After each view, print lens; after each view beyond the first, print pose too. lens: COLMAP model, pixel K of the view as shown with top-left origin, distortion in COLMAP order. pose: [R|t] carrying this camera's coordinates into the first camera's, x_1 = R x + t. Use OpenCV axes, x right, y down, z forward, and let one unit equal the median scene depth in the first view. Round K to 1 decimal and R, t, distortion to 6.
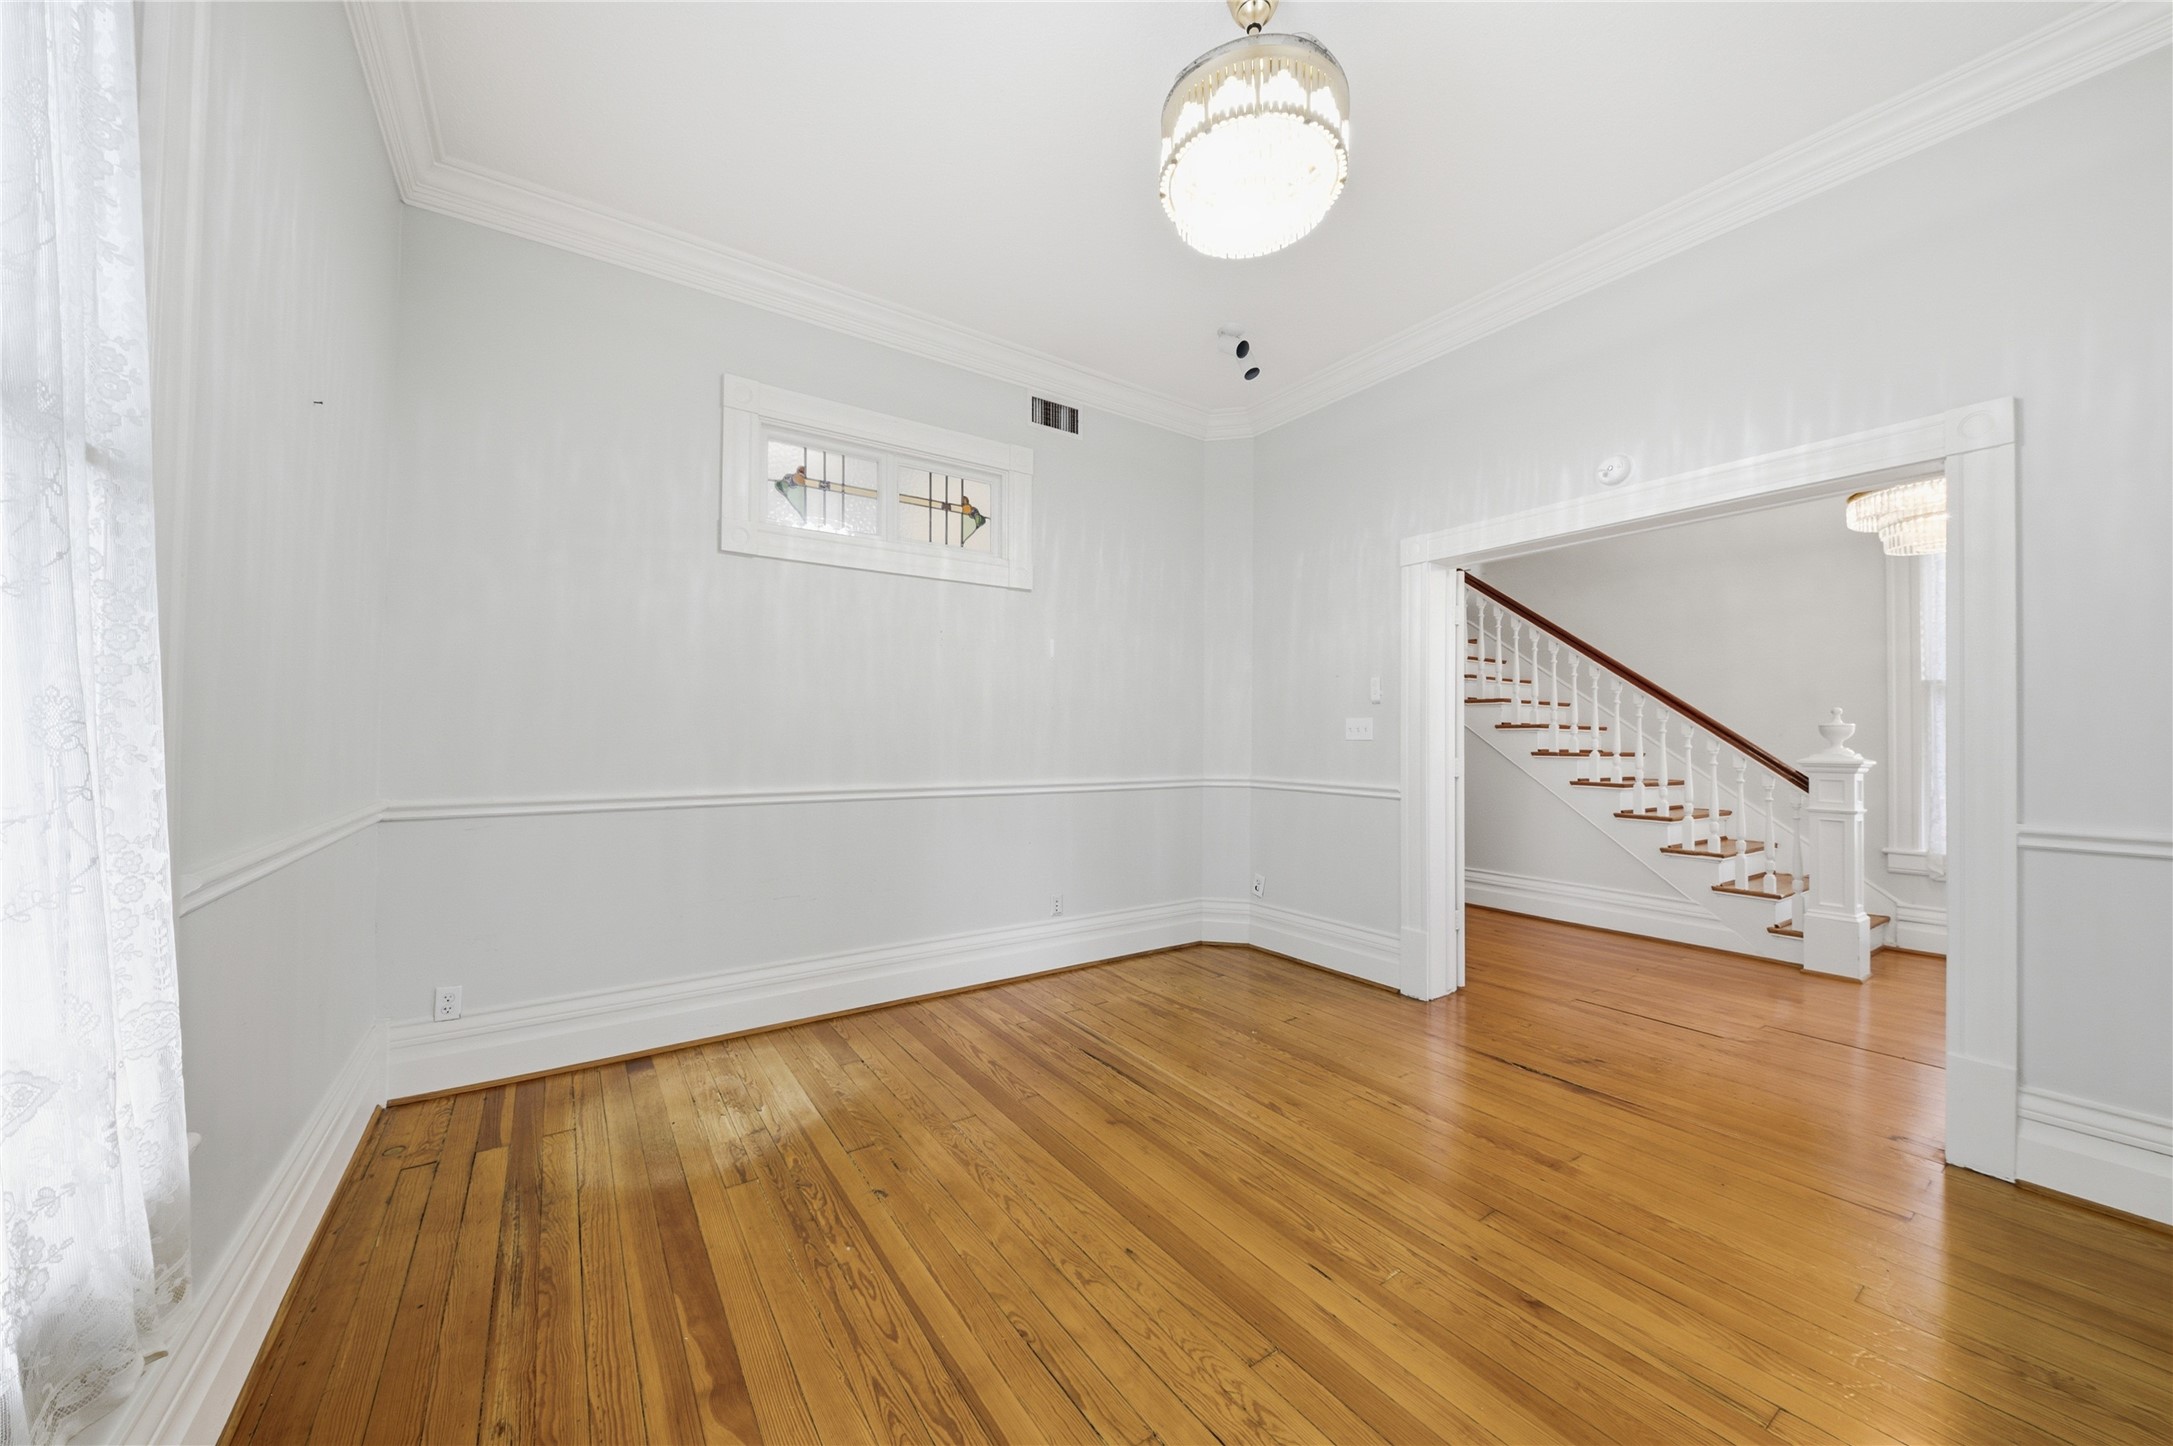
lens RADIAL K [[762.7, 0, 1089.9], [0, 762.7, 730.5], [0, 0, 1]] dist [0.016181, -0.005946]
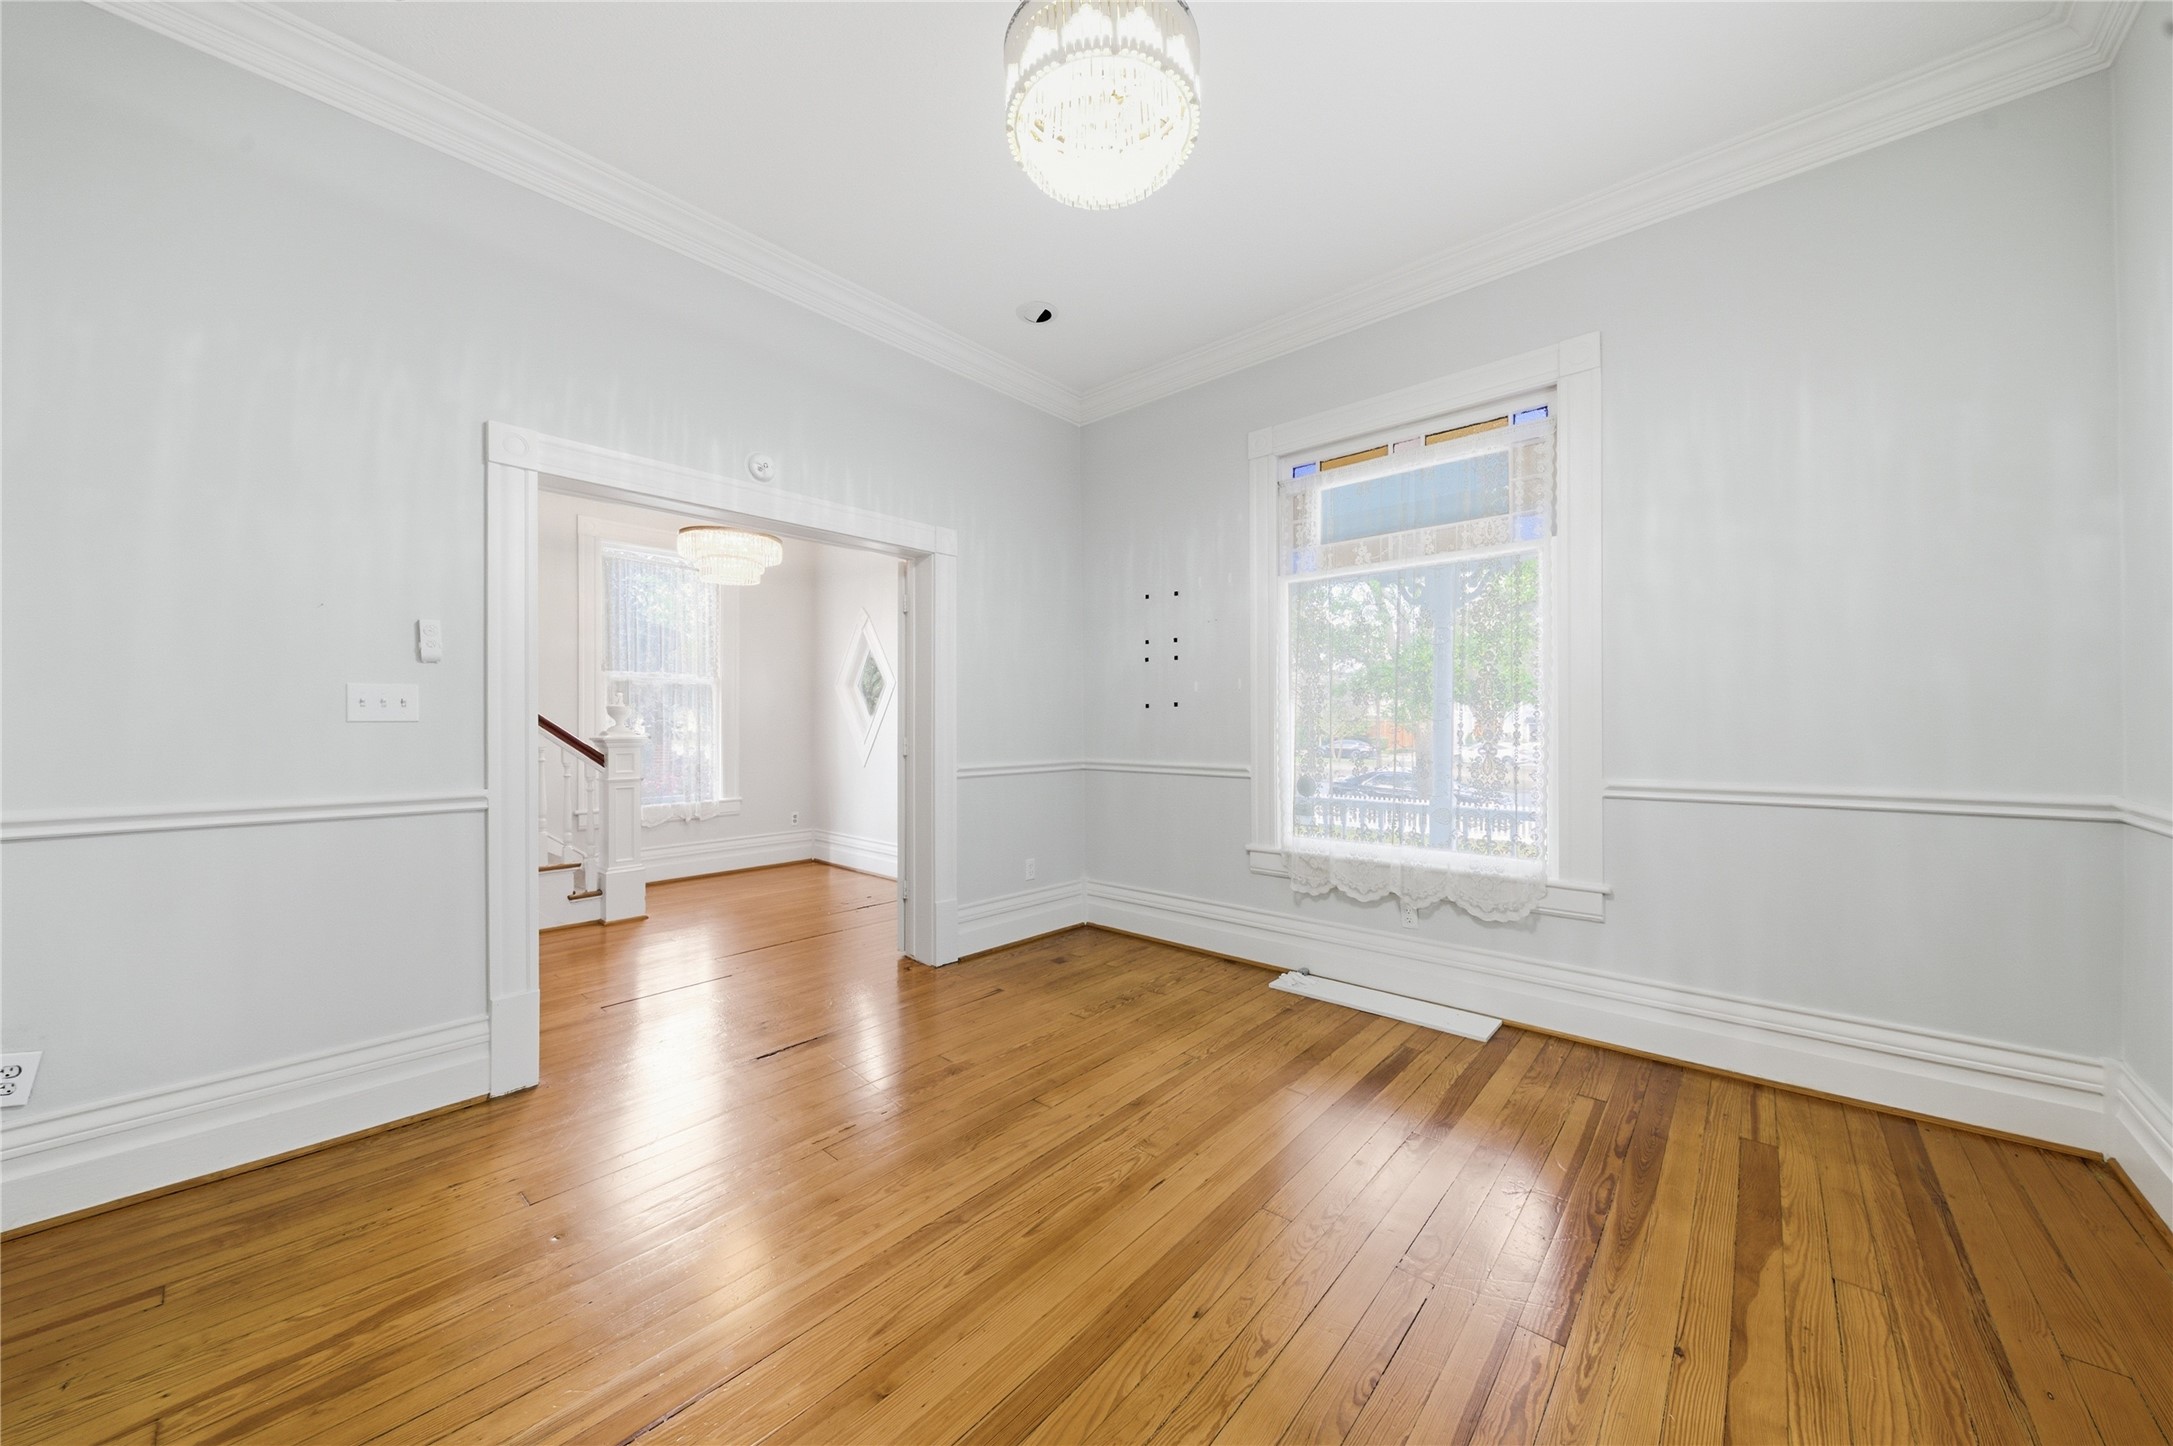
lens RADIAL K [[764.6, 0, 1085.0], [0, 764.6, 721.1], [0, 0, 1]] dist [0.008914, -0.005929]
pose [[-0.240749, -0.001487, 0.970586, -0.383098], [-0.010746, 0.999942, -0.001134, 0.008520], [-0.970528, -0.010702, -0.240751, 0.681223]]
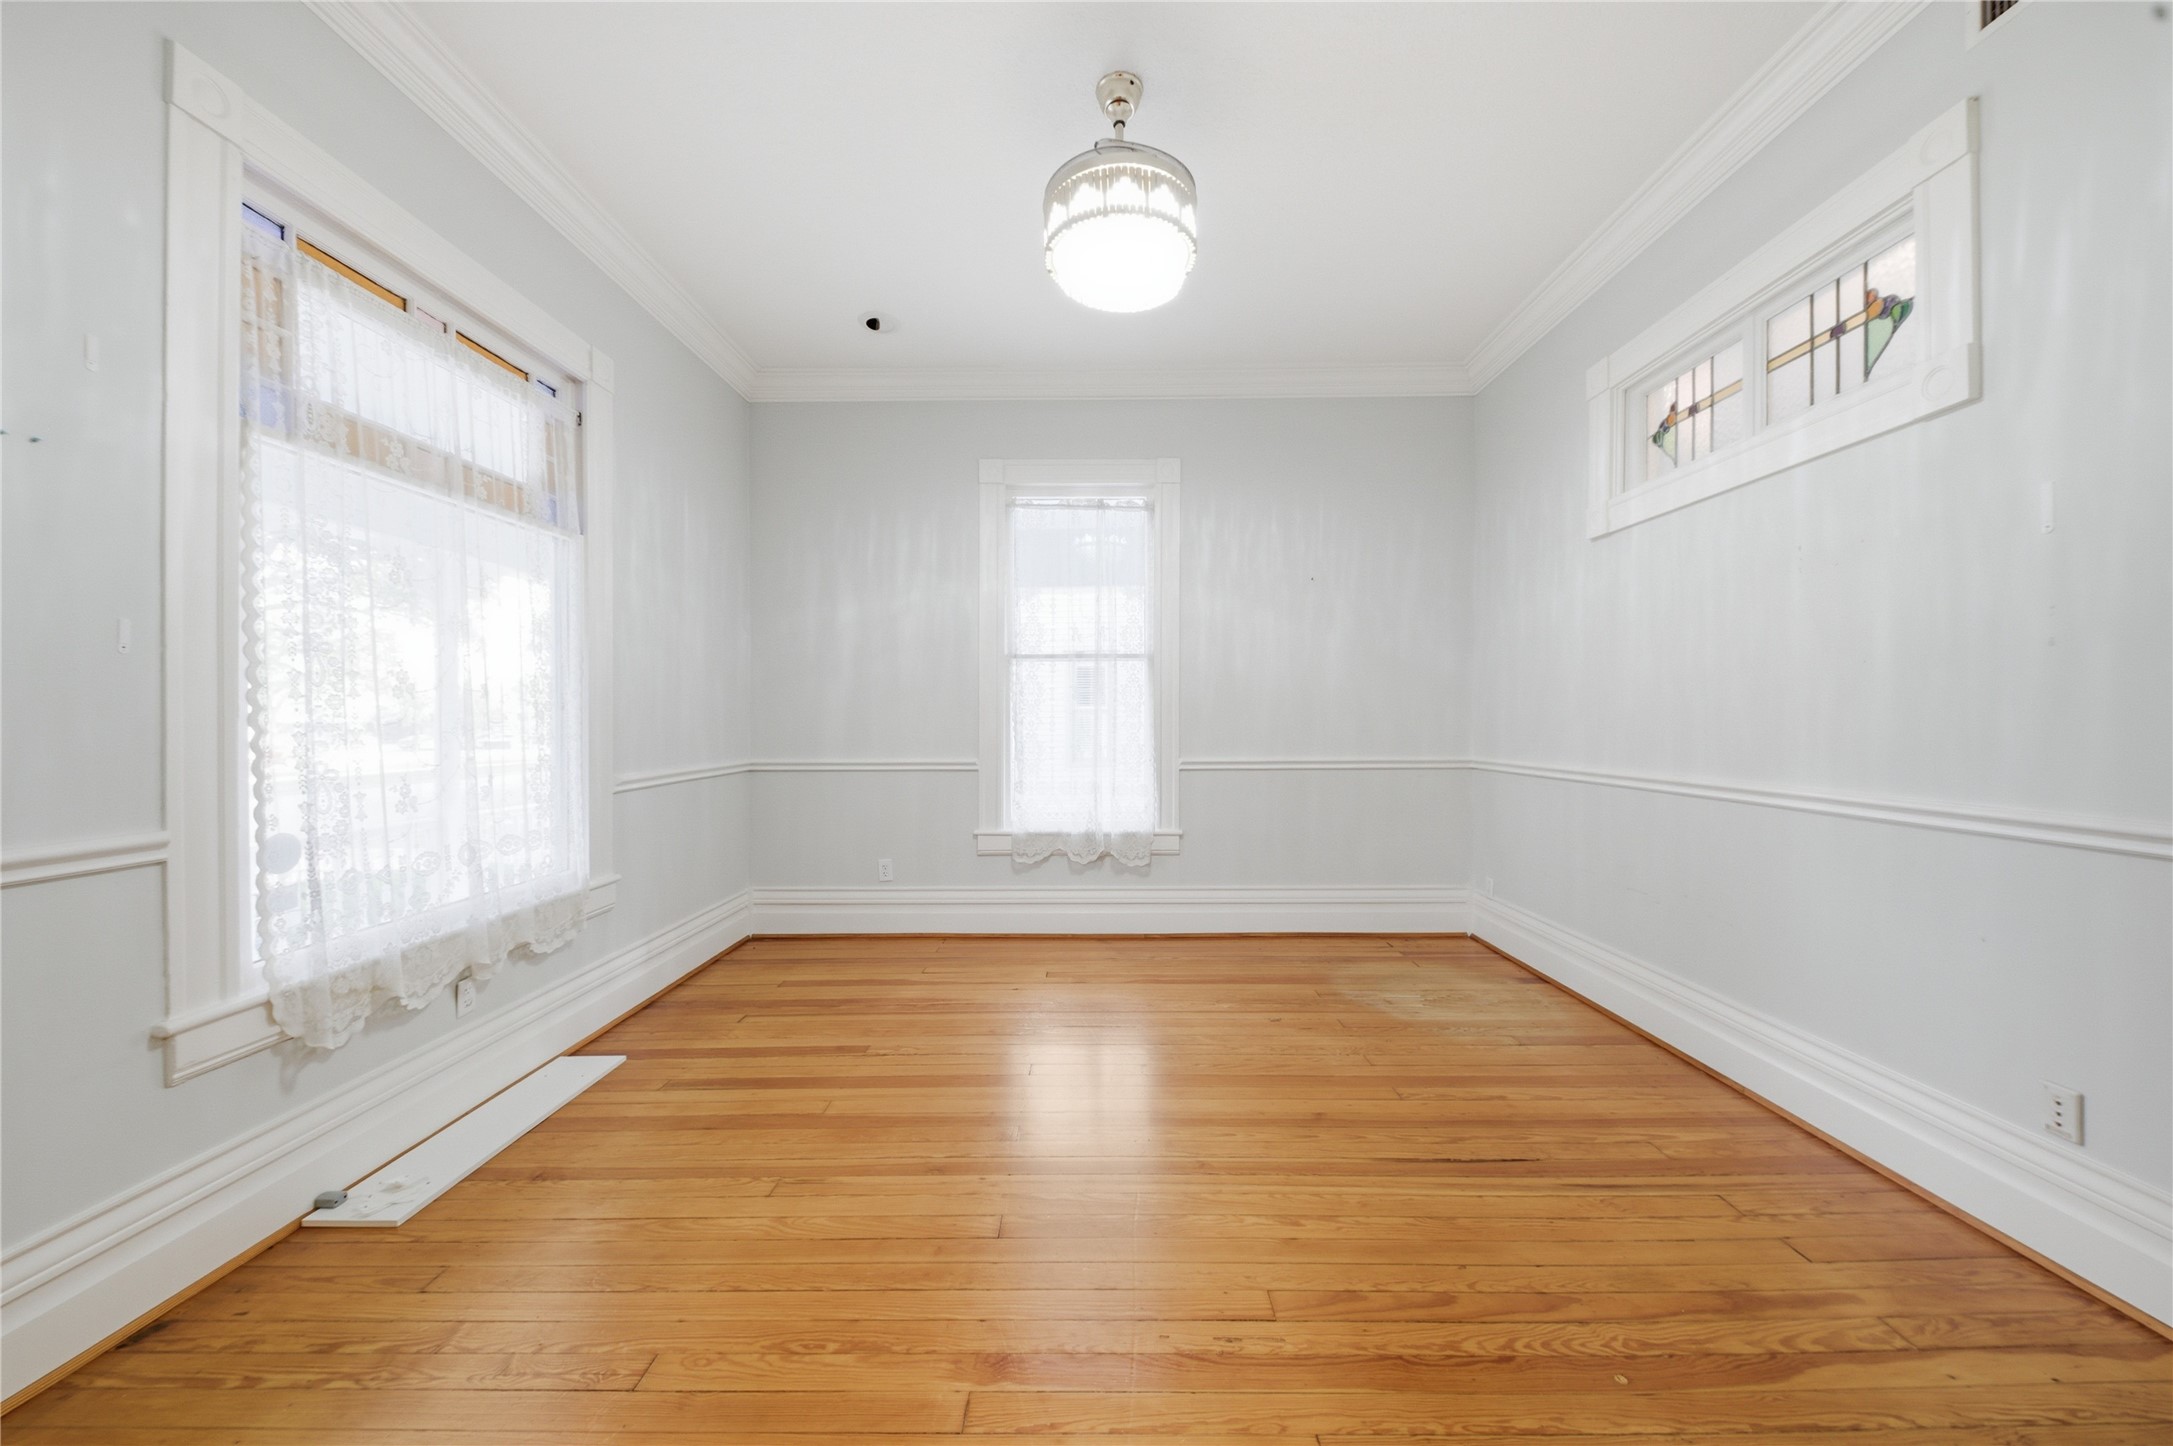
lens RADIAL K [[764.6, 0, 1085.0], [0, 764.6, 721.1], [0, 0, 1]] dist [0.008914, -0.005929]
pose [[-0.569310, 0.000651, -0.822123, 0.677037], [0.011120, 0.999914, -0.006908, 0.011528], [0.822048, -0.013074, -0.569268, 0.896288]]
